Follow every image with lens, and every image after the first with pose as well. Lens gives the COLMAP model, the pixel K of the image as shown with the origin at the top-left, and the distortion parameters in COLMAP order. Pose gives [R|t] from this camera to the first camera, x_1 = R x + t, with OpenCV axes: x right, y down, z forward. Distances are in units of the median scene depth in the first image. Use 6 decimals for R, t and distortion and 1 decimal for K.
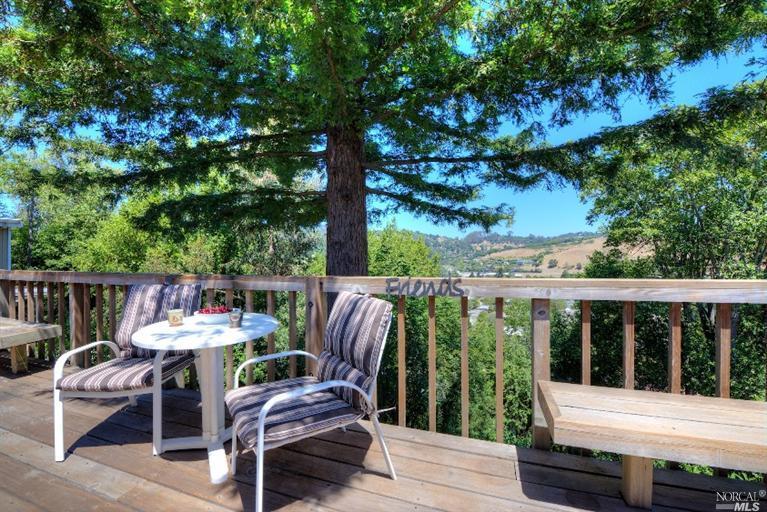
lens RADIAL K [[307.7, 0, 383.5], [0, 307.7, 256.0], [0, 0, 1]] dist [-0.020653, -0.000153]
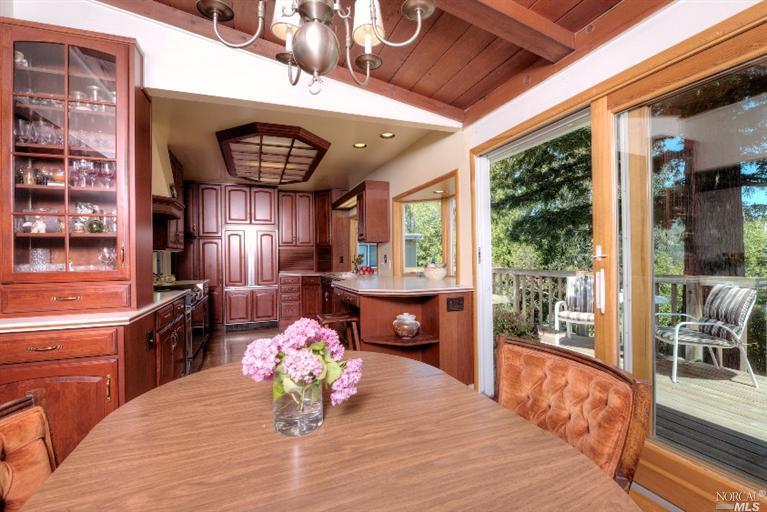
lens RADIAL K [[341.6, 0, 383.5], [0, 341.6, 256.0], [0, 0, 1]] dist [-0.028690, -0.000184]
pose [[0.627152, -0.000797, -0.778897, 0.033897], [-0.003420, 0.999987, -0.003777, -0.006245], [0.778890, 0.005033, 0.627141, -0.381801]]
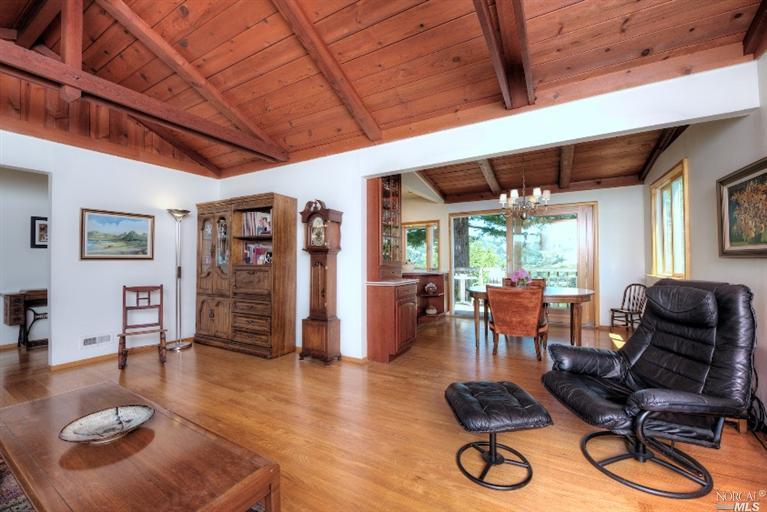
lens RADIAL K [[307.7, 0, 383.5], [0, 307.7, 256.0], [0, 0, 1]] dist [-0.020653, -0.000153]
pose [[0.982209, -0.001737, -0.187781, -0.198111], [-0.002293, 0.999772, -0.021244, 0.004994], [0.187775, 0.021296, 0.981981, -0.857497]]
